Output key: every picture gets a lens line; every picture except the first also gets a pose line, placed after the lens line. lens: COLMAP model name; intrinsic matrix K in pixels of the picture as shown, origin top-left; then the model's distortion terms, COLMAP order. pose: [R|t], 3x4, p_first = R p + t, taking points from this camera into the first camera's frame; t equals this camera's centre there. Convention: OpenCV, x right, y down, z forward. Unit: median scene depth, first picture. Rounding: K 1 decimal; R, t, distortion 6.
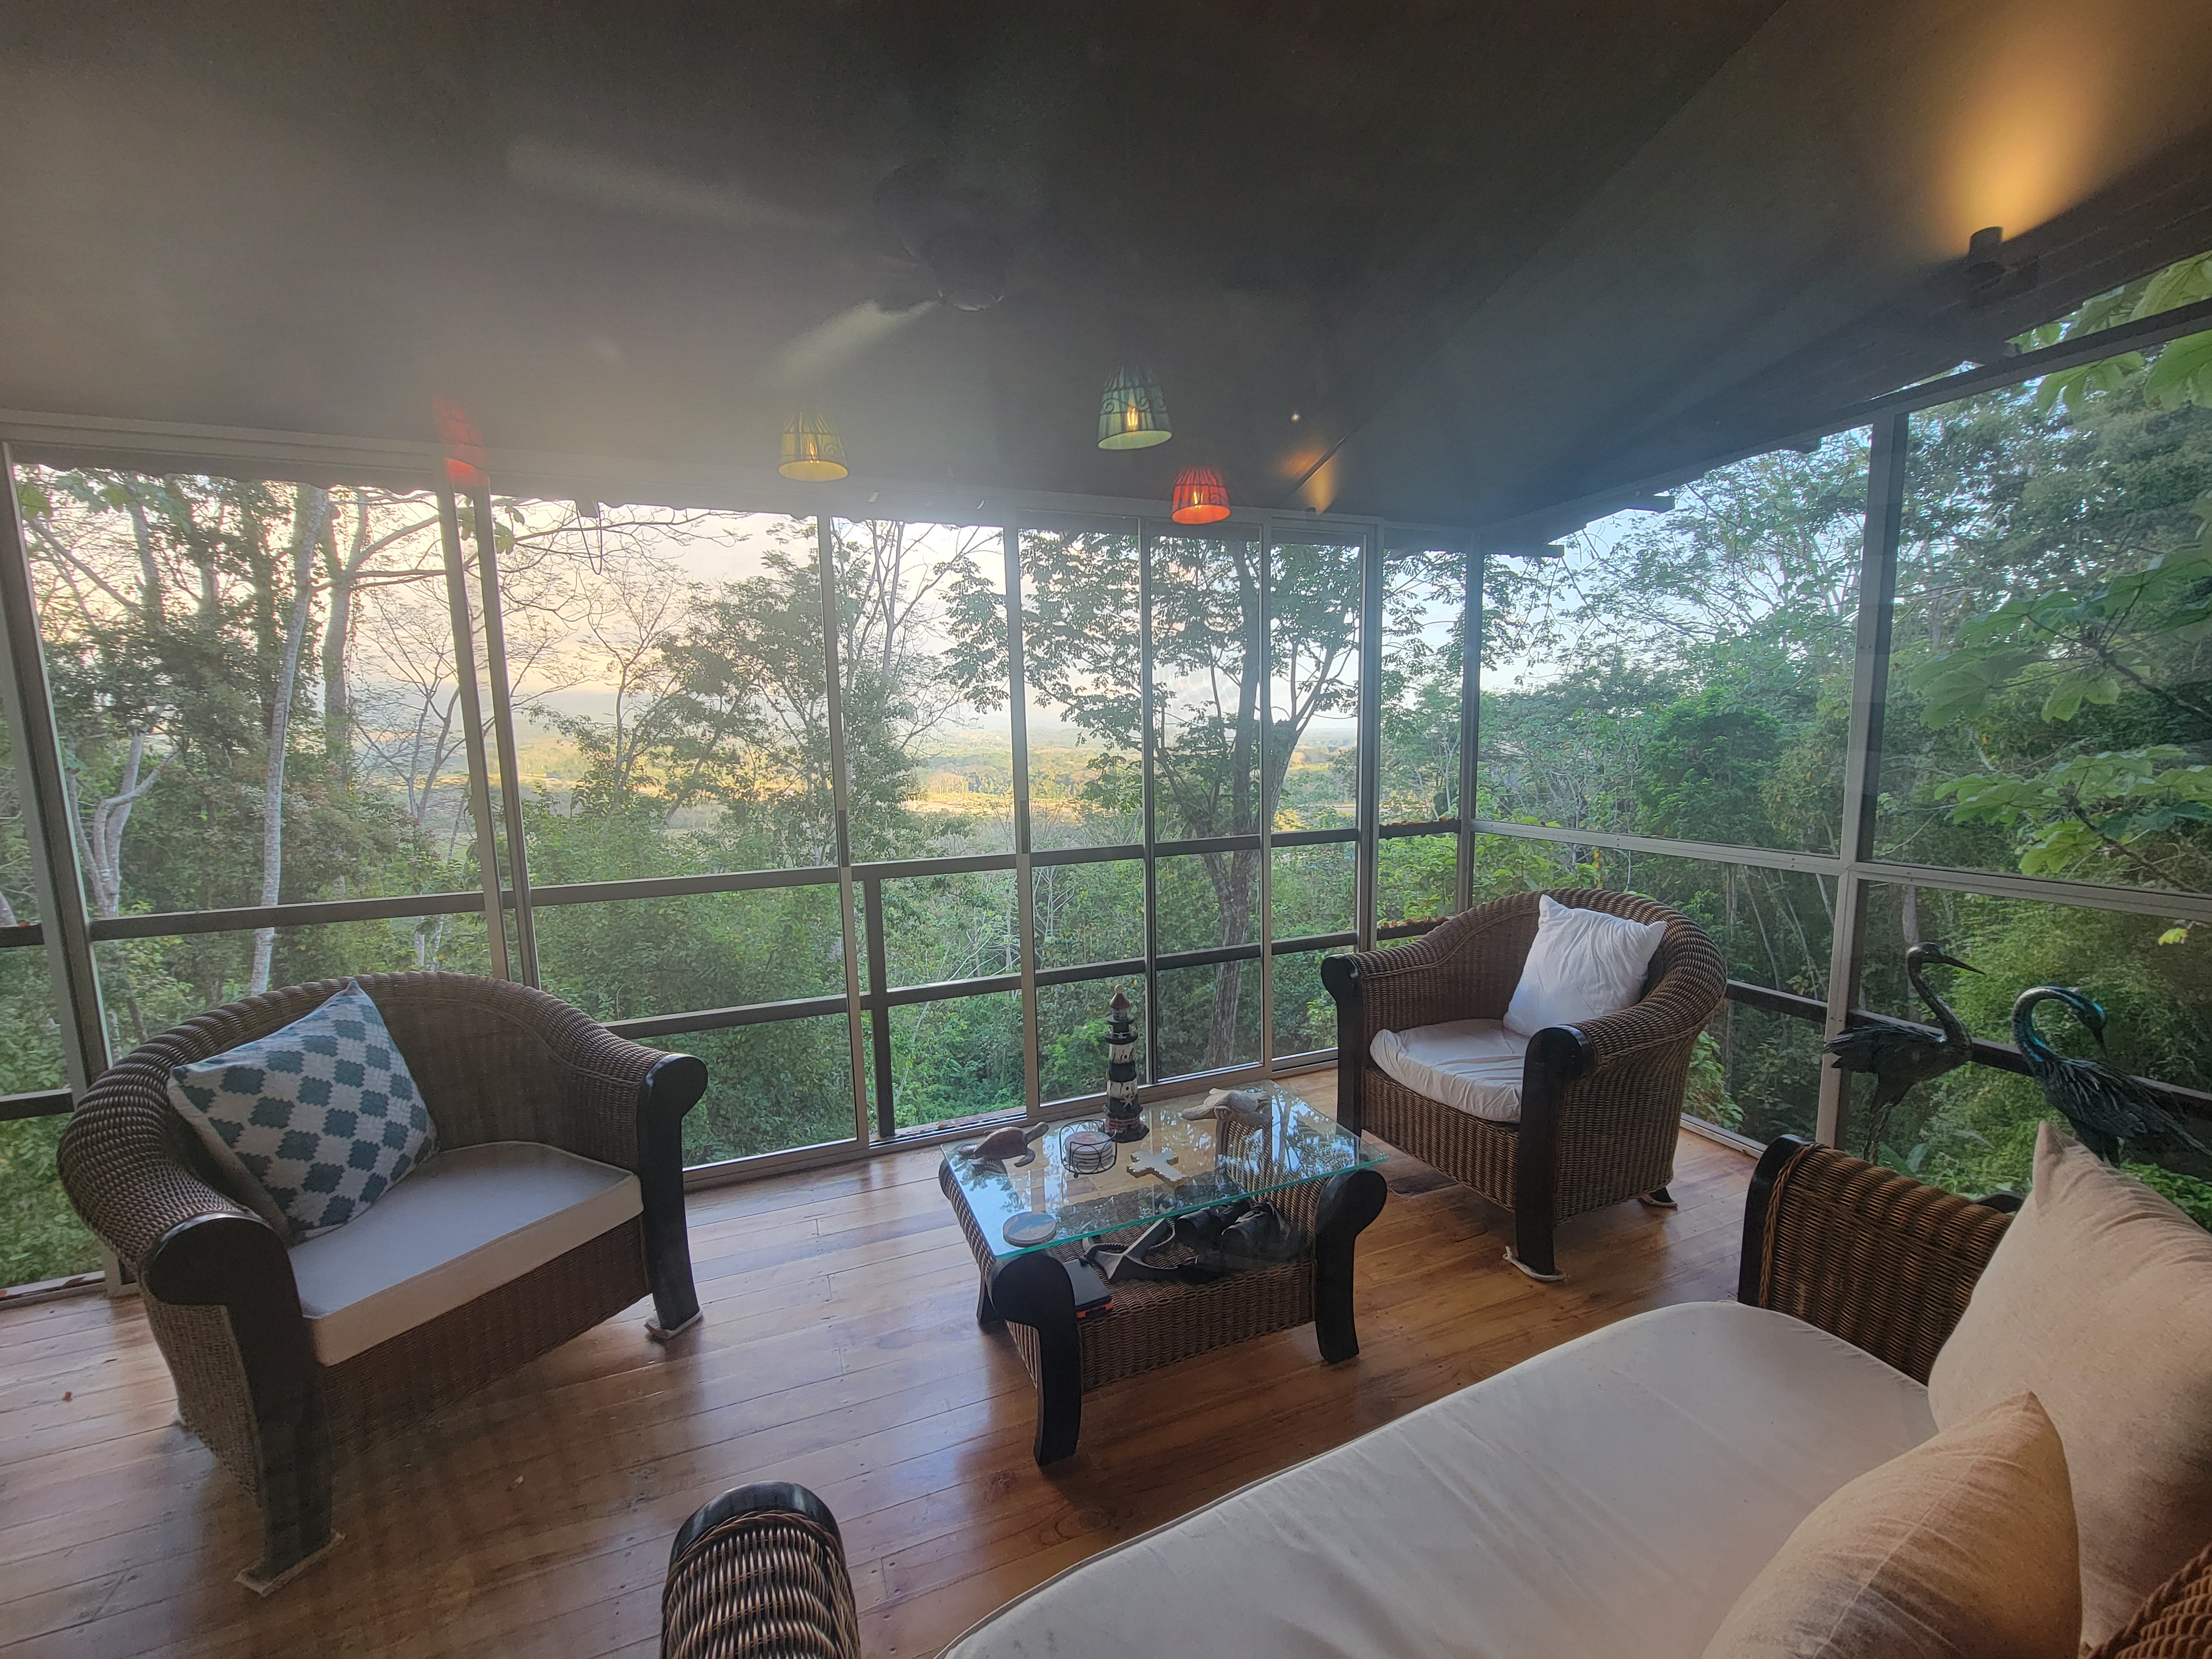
lens RADIAL K [[904.9, 0, 1106.5], [0, 904.9, 842.8], [0, 0, 1]] dist [-0.011599, 0.004012]
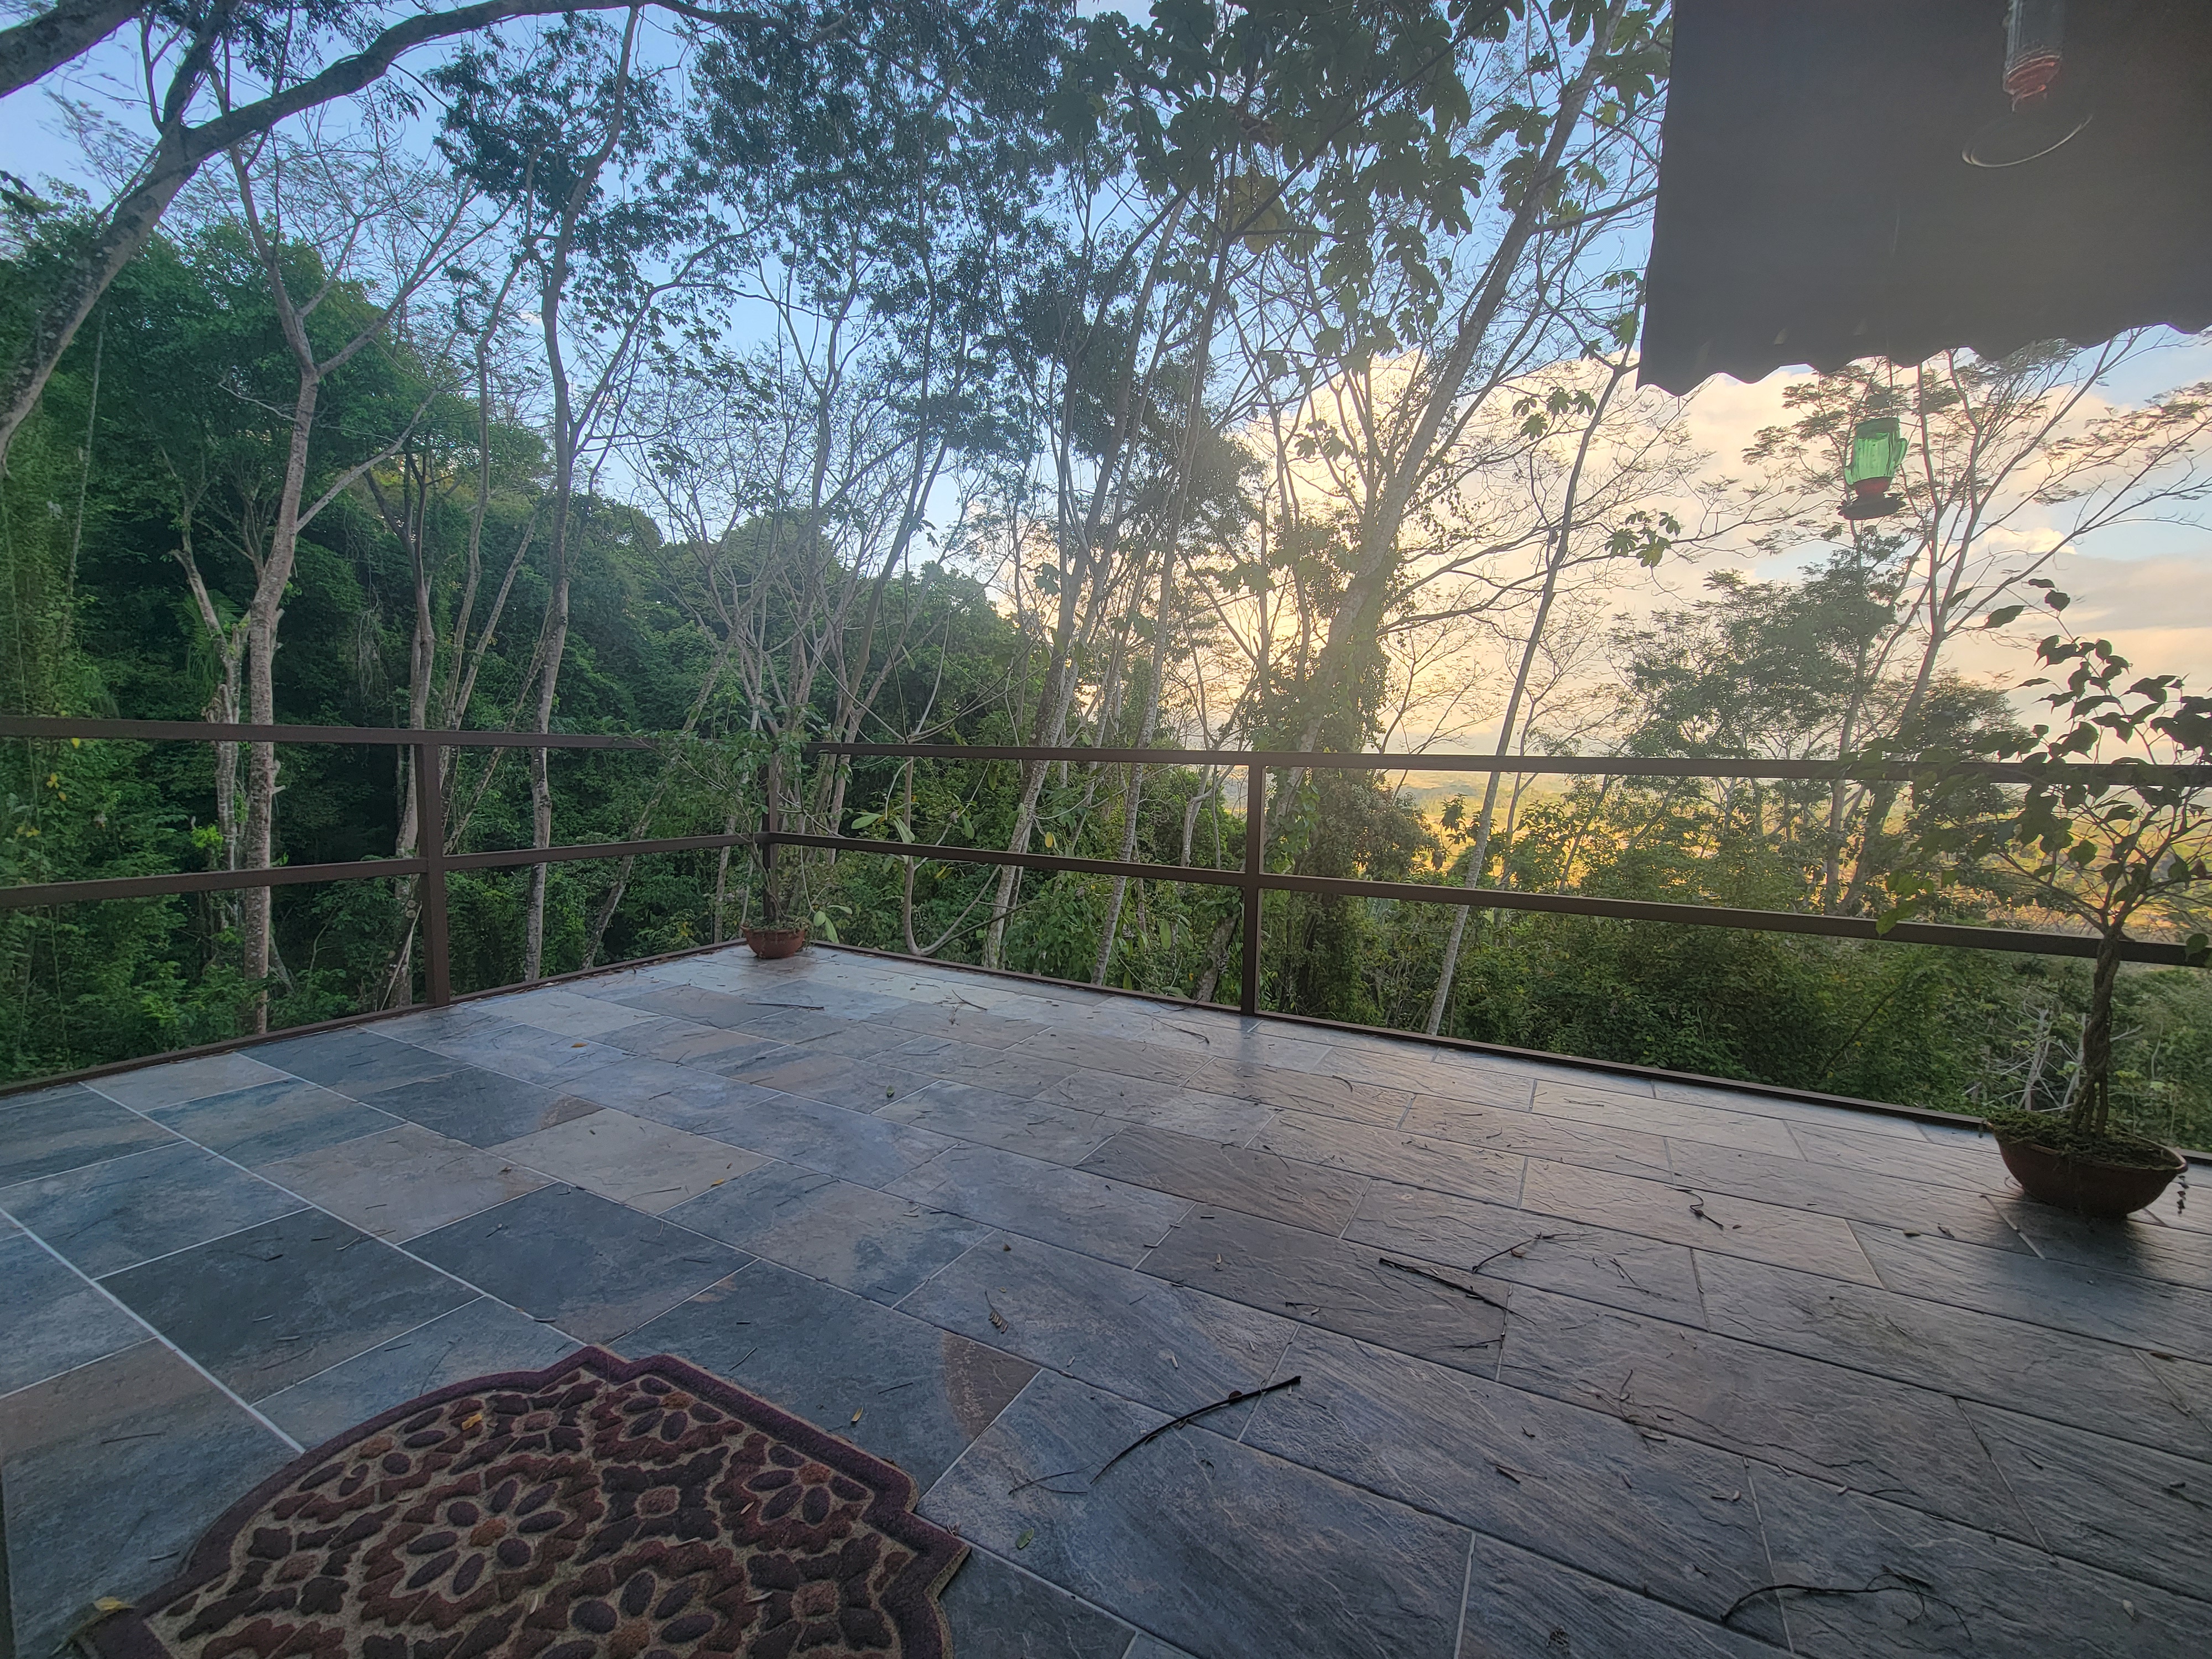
lens RADIAL K [[904.9, 0, 1106.5], [0, 904.9, 842.8], [0, 0, 1]] dist [-0.011599, 0.004012]
pose [[0.645684, 0.097655, -0.757334, -0.247598], [-0.133057, 0.991005, 0.014345, 0.062076], [0.751923, 0.091506, 0.652870, -0.098563]]
